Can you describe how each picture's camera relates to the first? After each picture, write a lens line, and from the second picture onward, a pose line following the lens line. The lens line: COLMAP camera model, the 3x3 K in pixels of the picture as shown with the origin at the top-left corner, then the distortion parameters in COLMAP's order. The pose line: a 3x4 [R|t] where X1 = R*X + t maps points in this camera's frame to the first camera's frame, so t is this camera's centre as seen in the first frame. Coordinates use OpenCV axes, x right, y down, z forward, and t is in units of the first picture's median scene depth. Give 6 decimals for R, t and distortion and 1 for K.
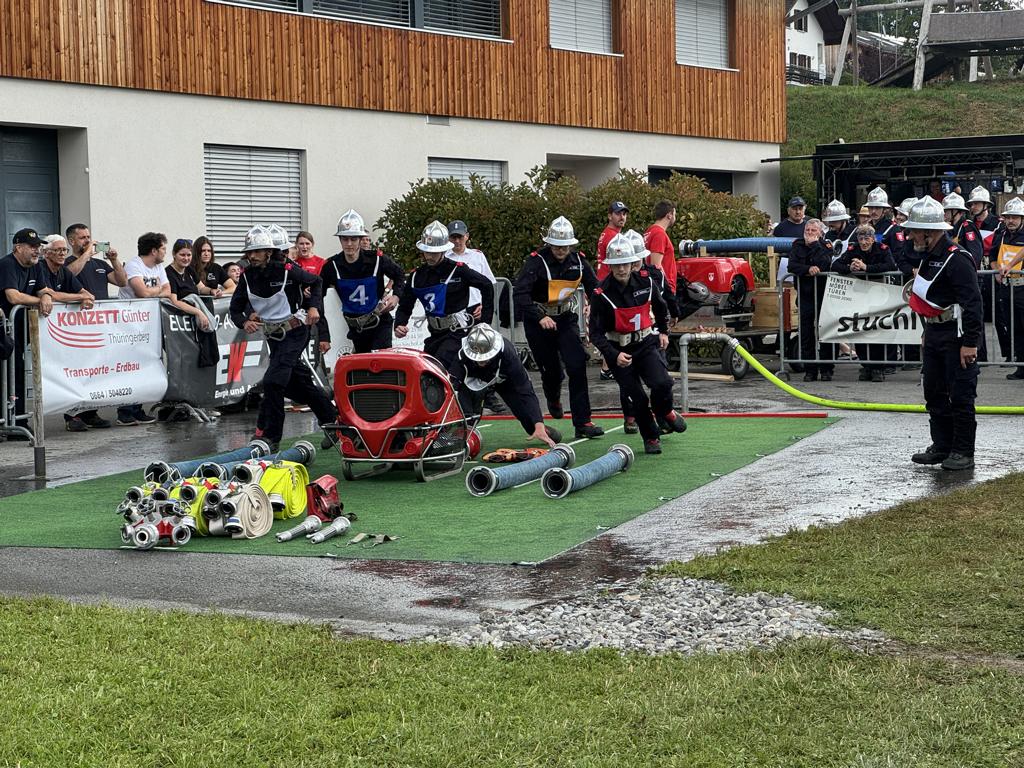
lens RADIAL K [[2495.1, 0, 490.2], [0, 2495.1, 385.3], [0, 0, 1]] dist [0.009635, 4.666163]
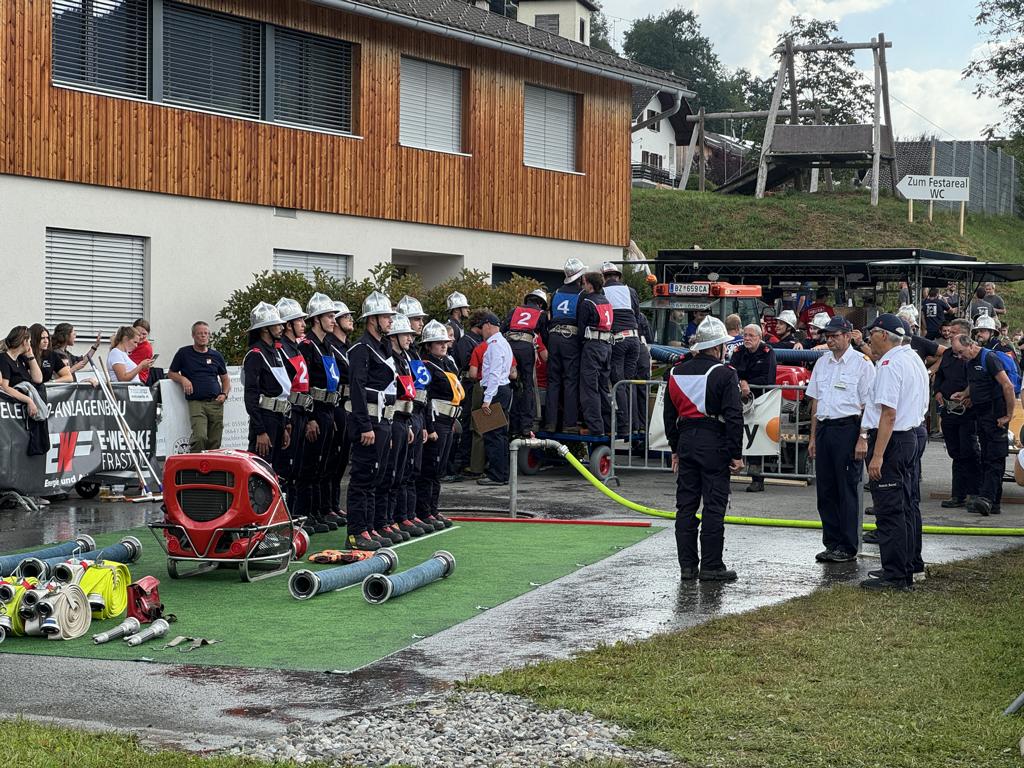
lens RADIAL K [[2499.2, 0, 512.0], [0, 2499.2, 384.0], [0, 0, 1]] dist [0.050021, 3.950428]
pose [[0.996955, 0.036972, 0.068652, 0.004001], [-0.034633, 0.998789, -0.034958, -0.005214], [-0.069861, 0.032474, 0.997028, -0.012593]]
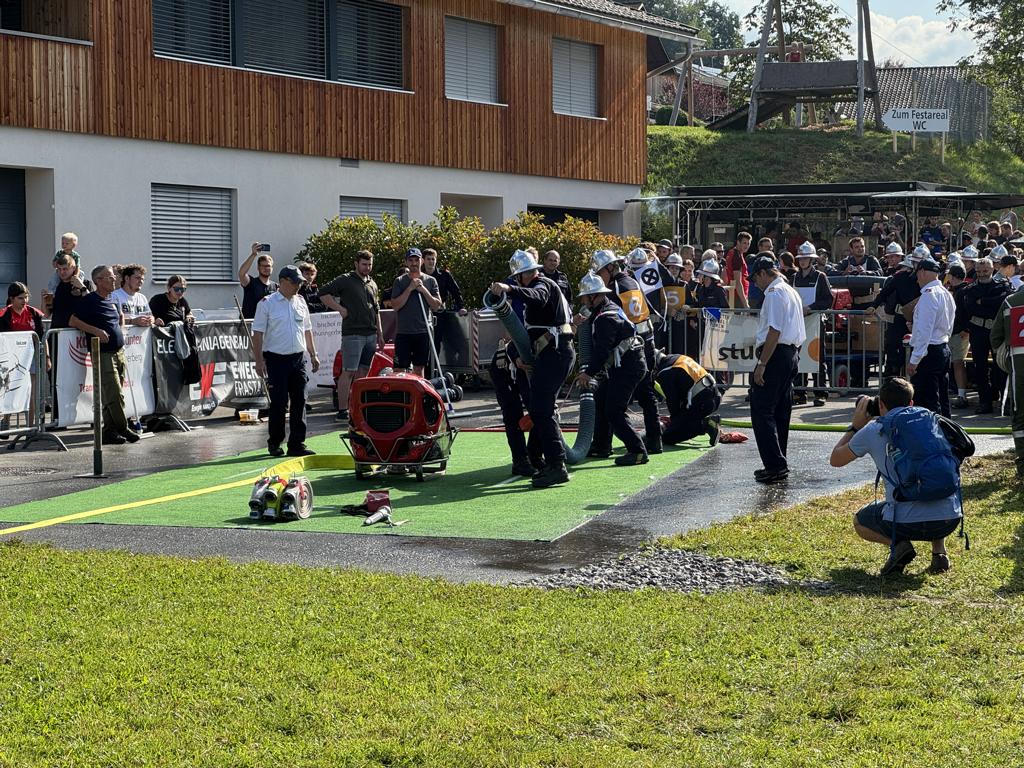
lens RADIAL K [[2499.2, 0, 512.0], [0, 2499.2, 384.0], [0, 0, 1]] dist [0.050021, 3.950428]
pose [[0.996211, 0.013436, 0.085921, -0.046861], [-0.012921, 0.999895, -0.006541, -0.001060], [-0.086000, 0.005406, 0.996280, -0.129772]]
